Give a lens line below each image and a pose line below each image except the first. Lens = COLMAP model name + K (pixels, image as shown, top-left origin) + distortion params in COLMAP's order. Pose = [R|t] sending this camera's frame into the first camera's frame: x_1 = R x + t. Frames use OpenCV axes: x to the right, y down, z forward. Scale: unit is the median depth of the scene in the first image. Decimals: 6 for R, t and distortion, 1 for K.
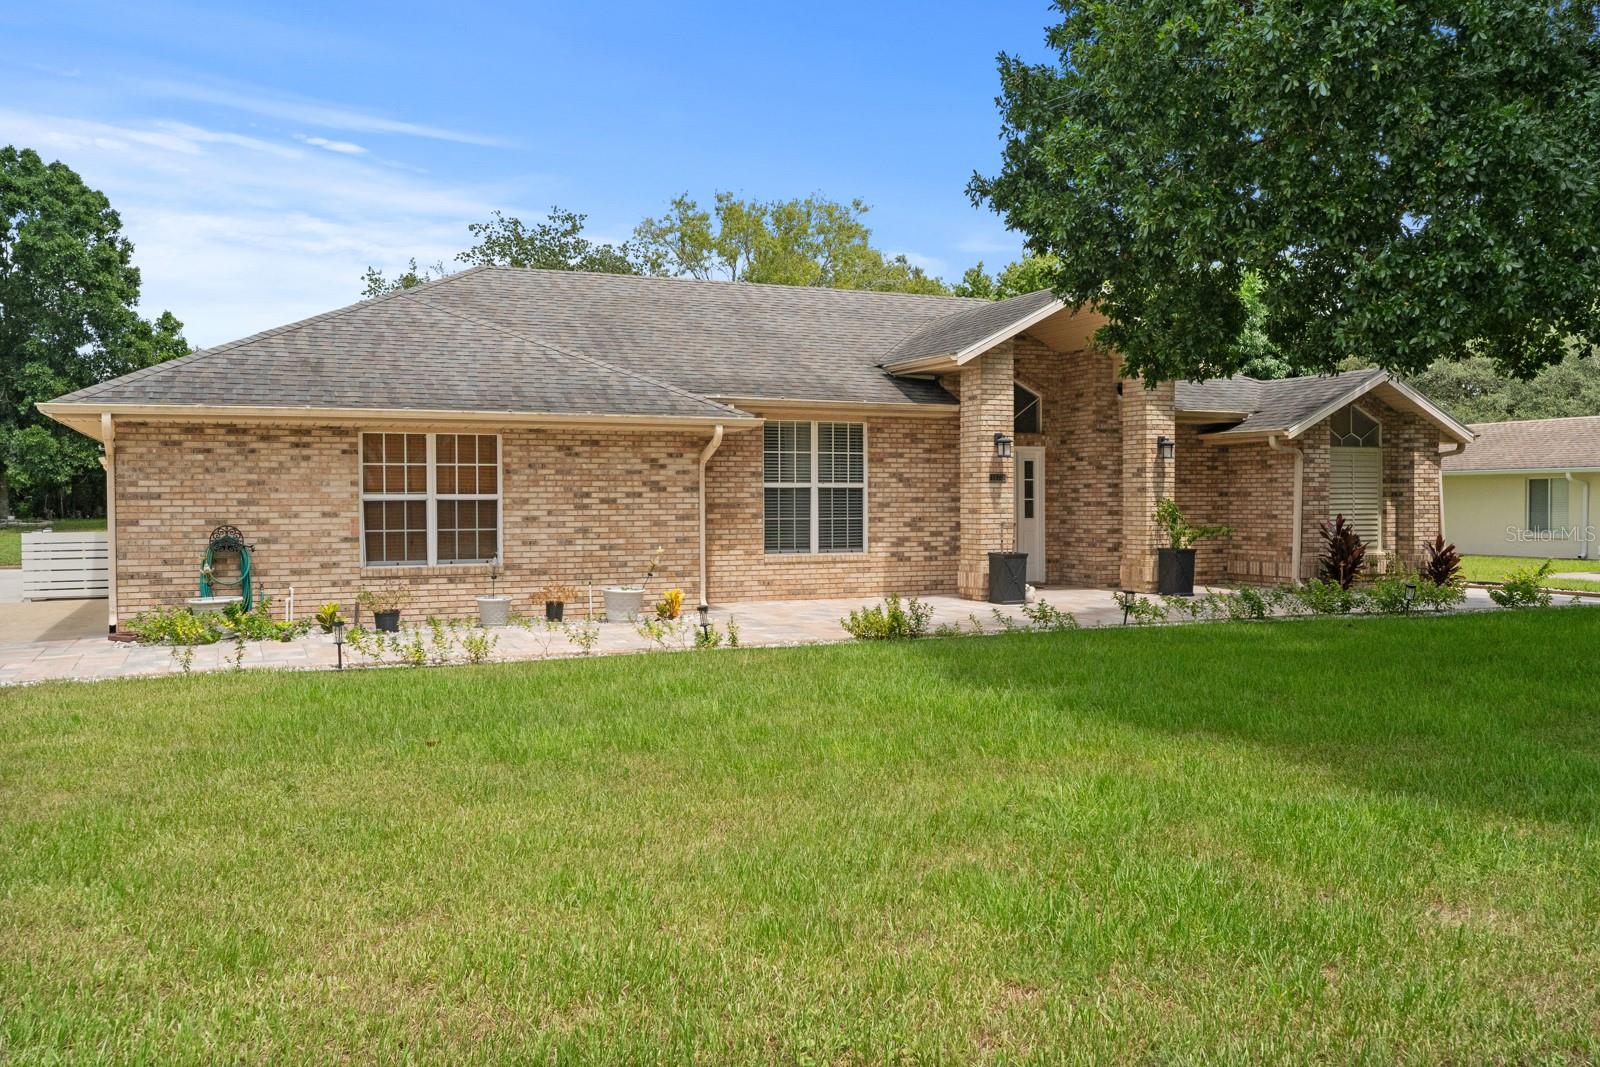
lens RADIAL K [[1300.7, 0, 794.6], [0, 1300.7, 534.2], [0, 0, 1]] dist [-0.006372, 0.001627]
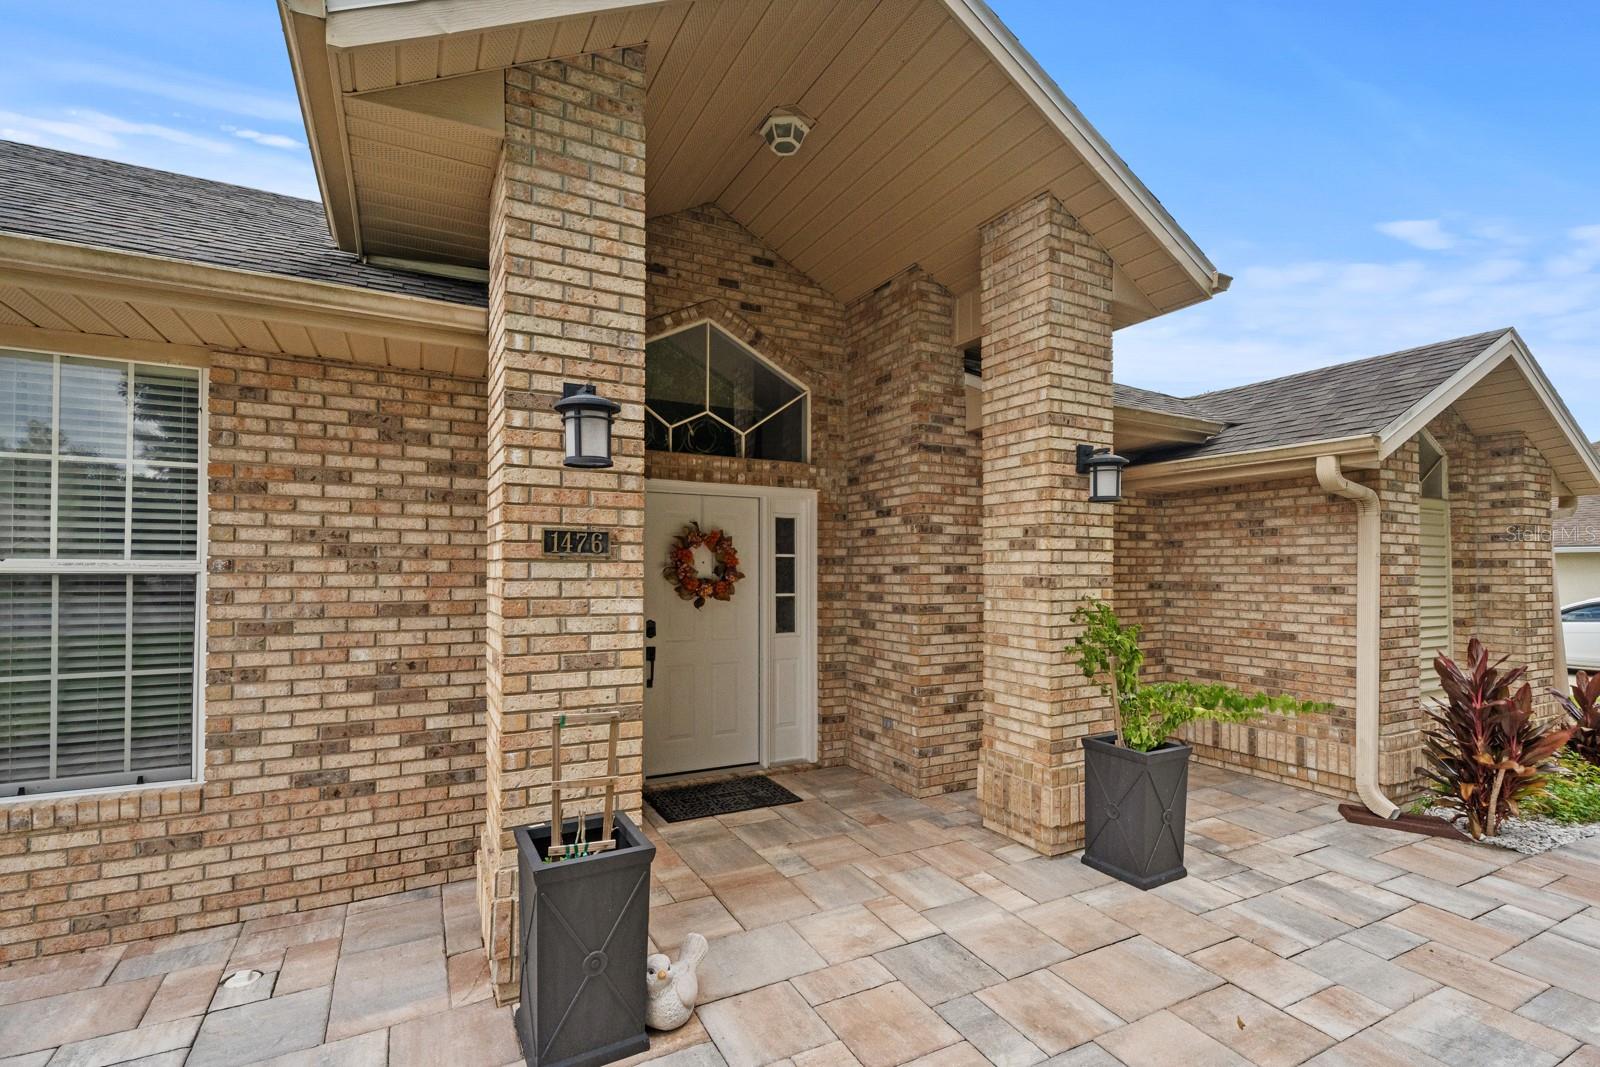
lens RADIAL K [[733.2, 0, 799.4], [0, 733.2, 559.1], [0, 0, 1]] dist [0.002492, 0.000151]
pose [[0.997199, 0.007649, 0.074400, 0.191190], [-0.004505, 0.999094, -0.042330, -0.033380], [-0.074656, 0.041876, 0.996330, 0.834716]]
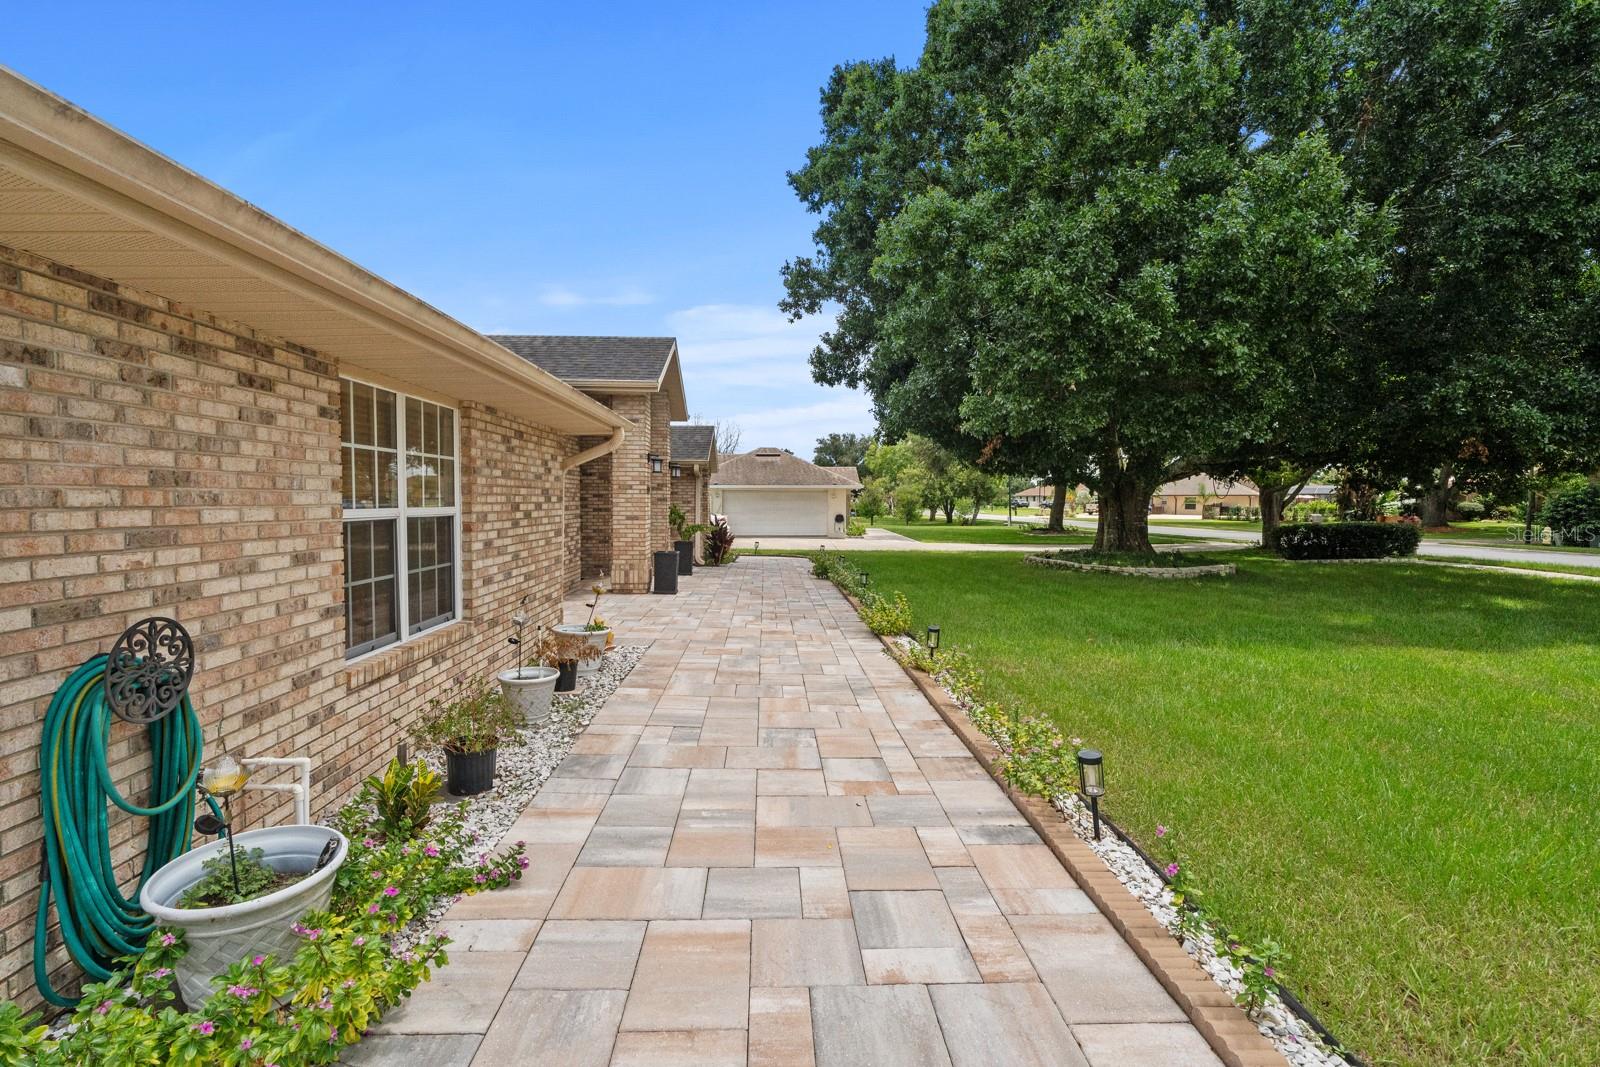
lens RADIAL K [[733.1, 0, 792.9], [0, 733.1, 528.5], [0, 0, 1]] dist [0.003384, -0.000201]
pose [[0.368295, -0.031533, 0.929174, -0.422127], [0.019223, 0.999469, 0.026299, -0.022732], [-0.929510, 0.008176, 0.368706, 0.624012]]
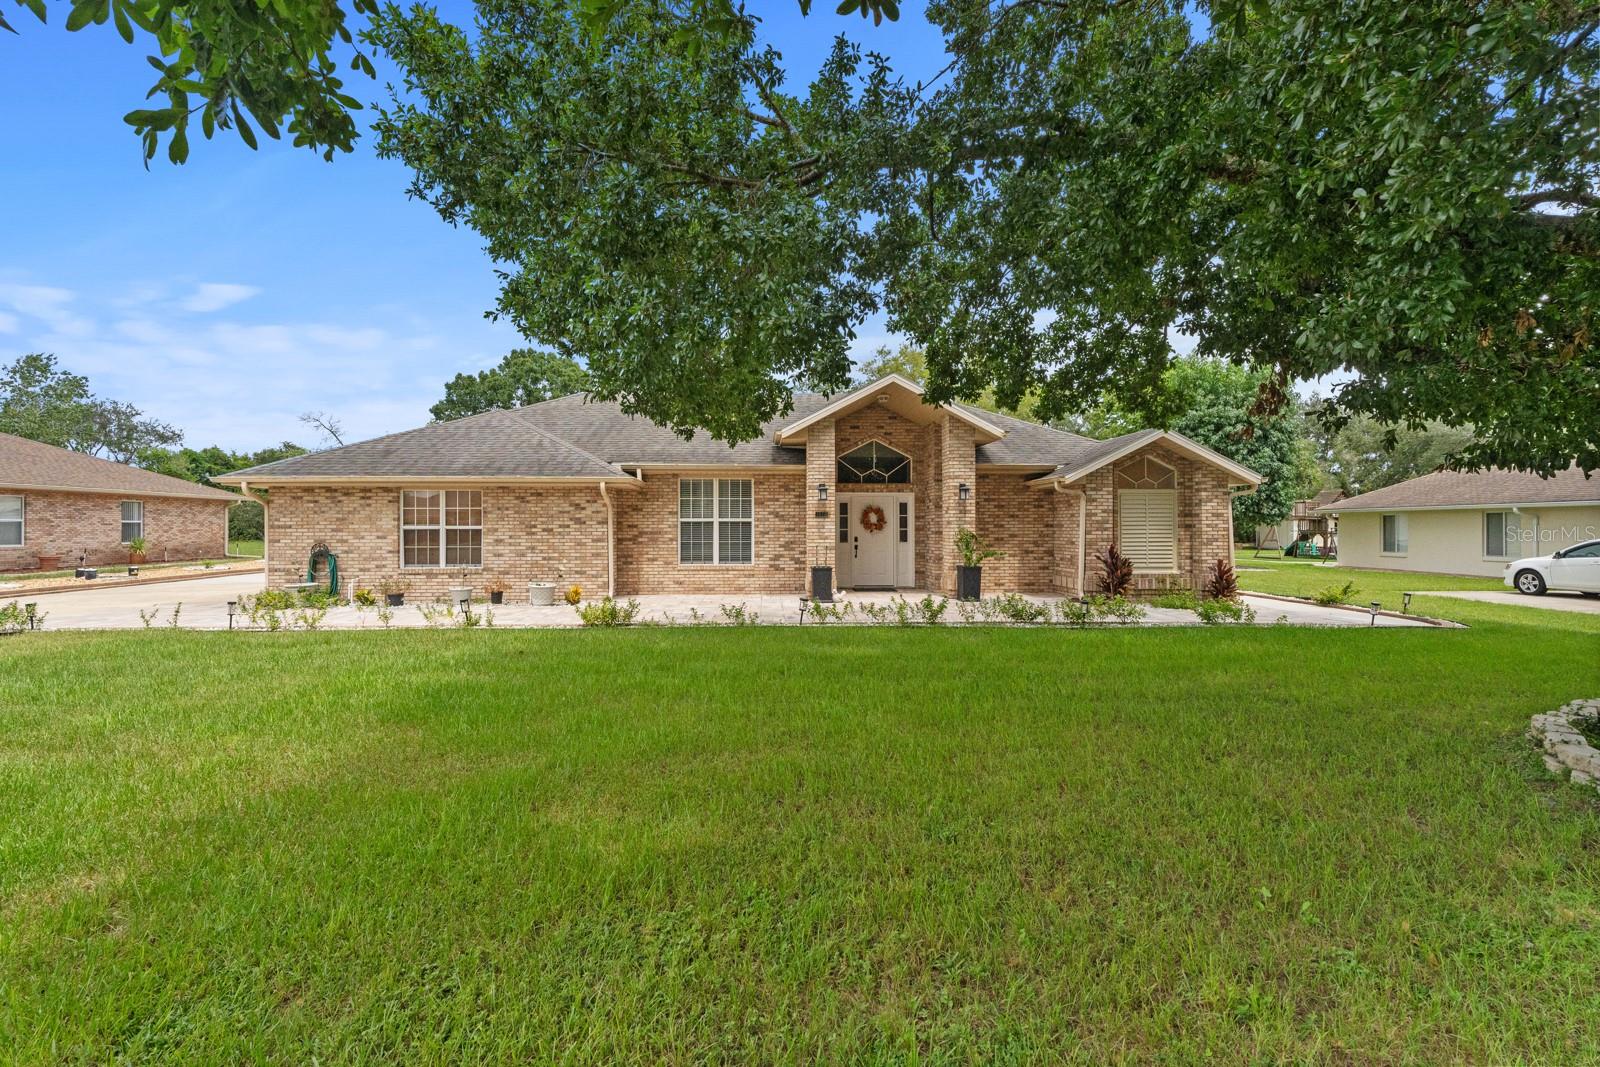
lens RADIAL K [[733.1, 0, 792.9], [0, 733.1, 528.5], [0, 0, 1]] dist [0.003384, -0.000201]
pose [[0.932084, 0.002572, -0.362233, 0.418745], [-0.011564, 0.999676, -0.022657, -0.009060], [0.362058, 0.025307, 0.931812, 0.229065]]
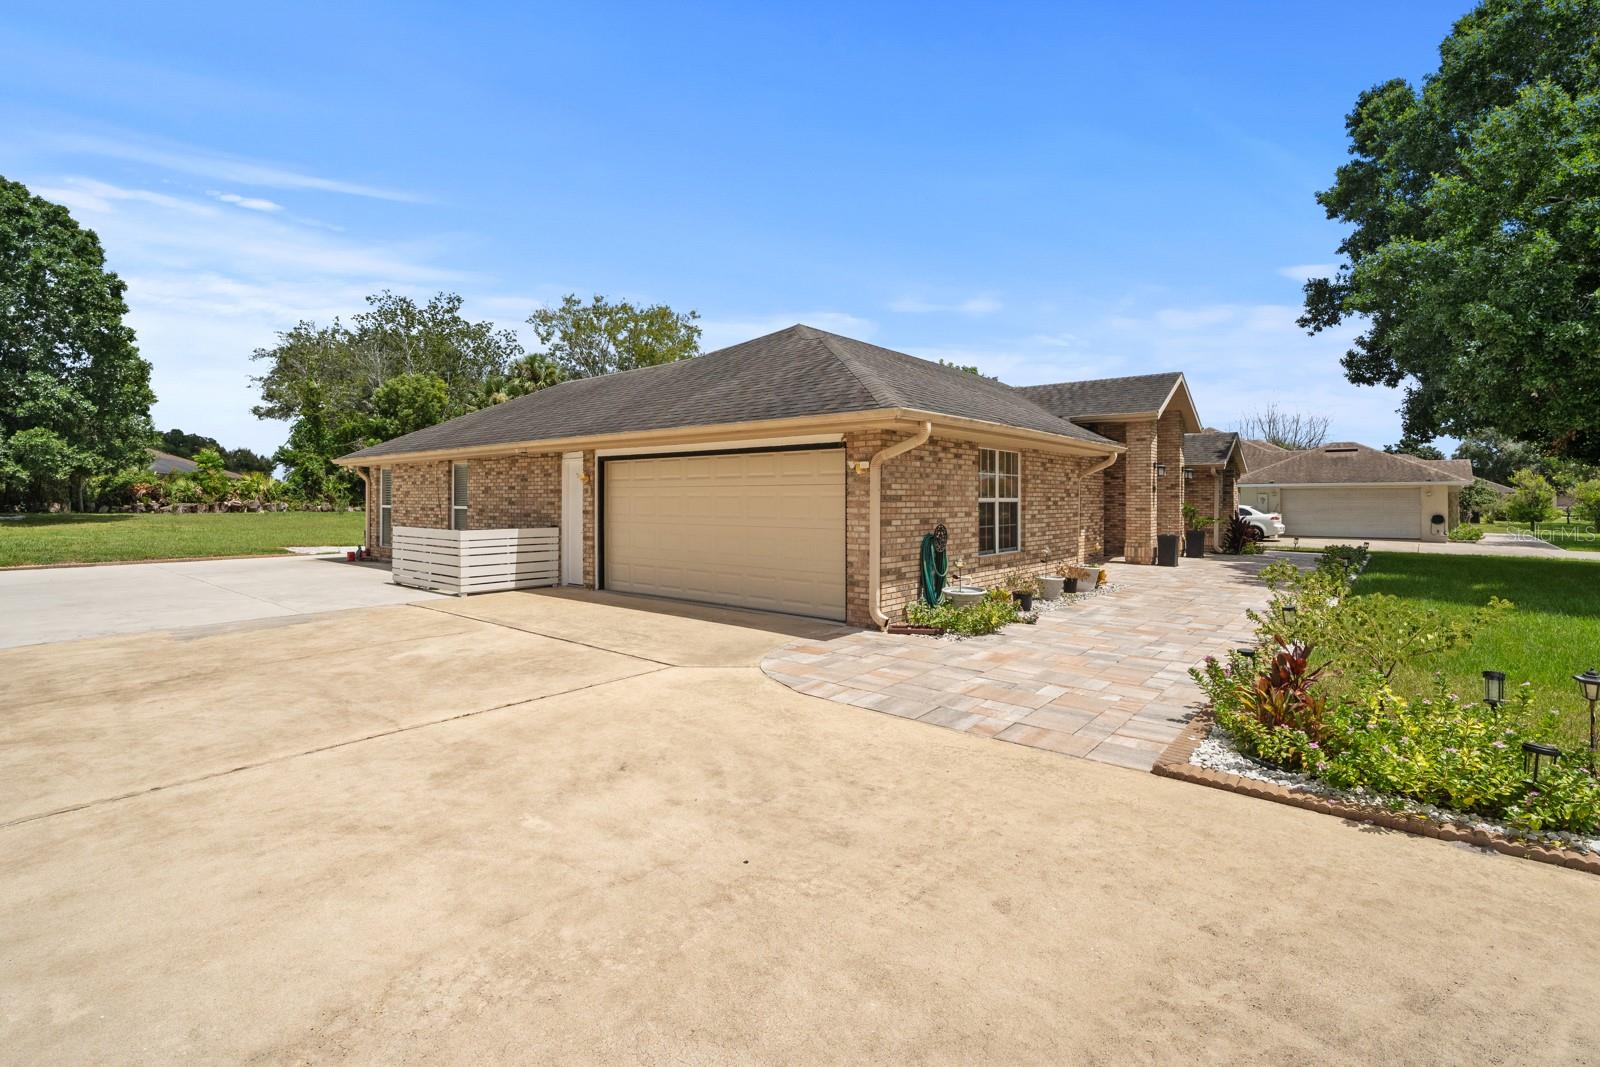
lens RADIAL K [[742.3, 0, 795.1], [0, 742.3, 495.3], [0, 0, 1]] dist [-0.017124, -0.000152]
pose [[0.893994, 0.007843, 0.448010, -0.658602], [0.006004, 0.999547, -0.029480, -0.010827], [-0.448038, 0.029045, 0.893543, 0.371535]]
